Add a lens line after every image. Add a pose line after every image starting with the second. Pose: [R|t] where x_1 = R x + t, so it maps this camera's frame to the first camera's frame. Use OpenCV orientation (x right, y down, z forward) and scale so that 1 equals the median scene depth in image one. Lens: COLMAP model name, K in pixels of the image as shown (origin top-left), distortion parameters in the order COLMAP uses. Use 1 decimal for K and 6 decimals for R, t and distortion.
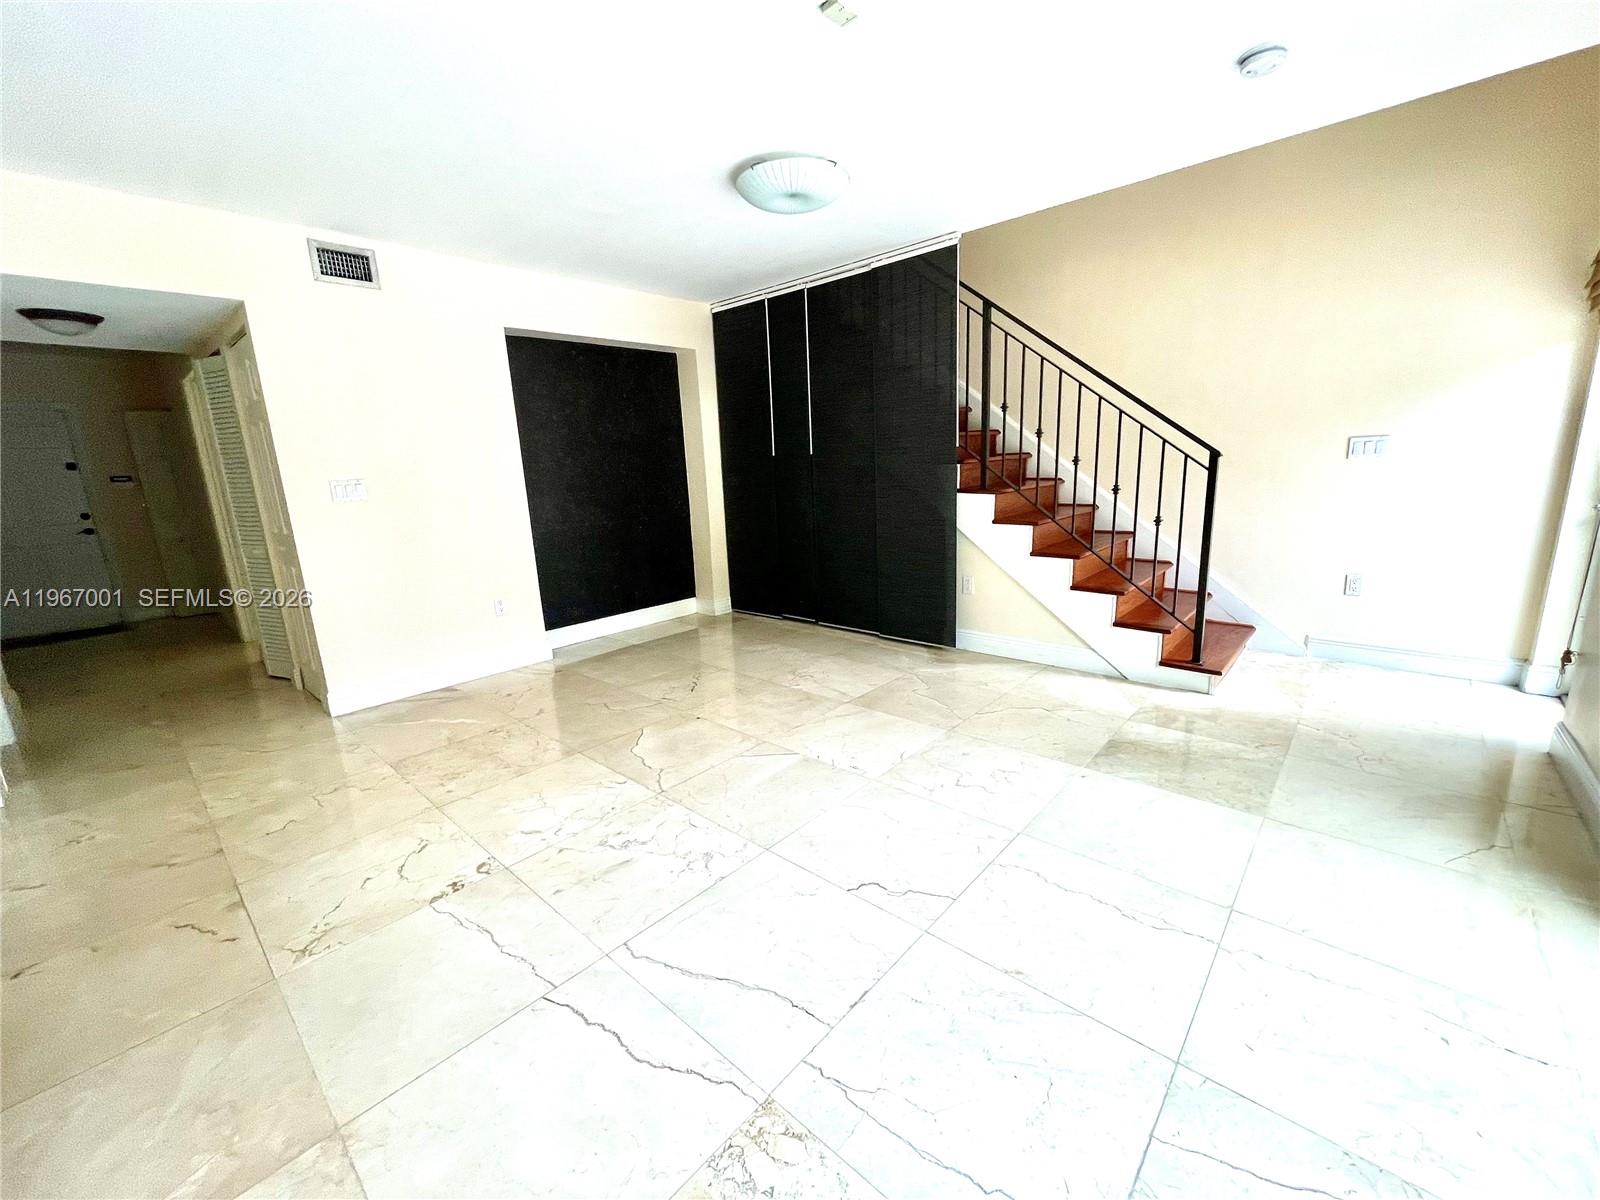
lens RADIAL K [[647.3, 0, 793.8], [0, 647.3, 604.8], [0, 0, 1]] dist [-0.001154, -0.000029]
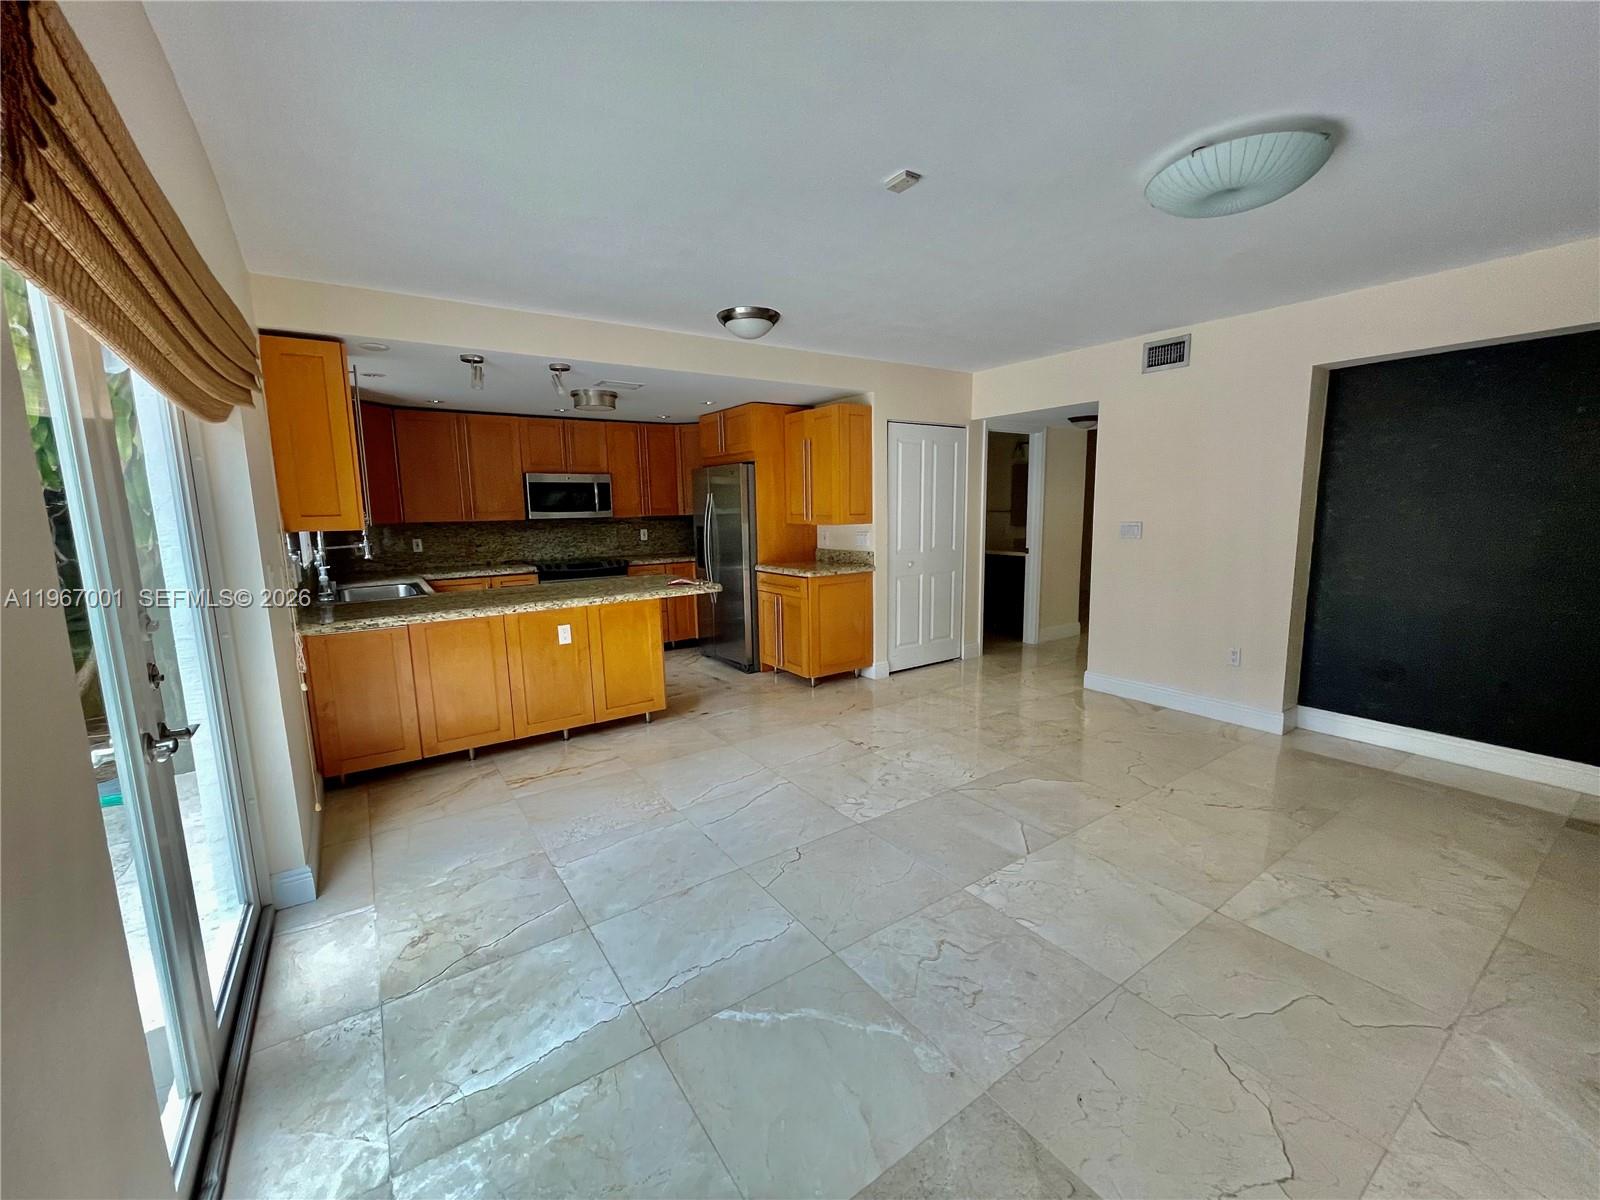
lens RADIAL K [[647.3, 0, 797.5], [0, 647.3, 602.6], [0, 0, 1]] dist [-0.001154, -0.000029]
pose [[-0.229139, 0.193119, -0.954044, 0.694103], [-0.185574, 0.953478, 0.237574, -0.209512], [0.955541, 0.231483, -0.182641, 0.595802]]
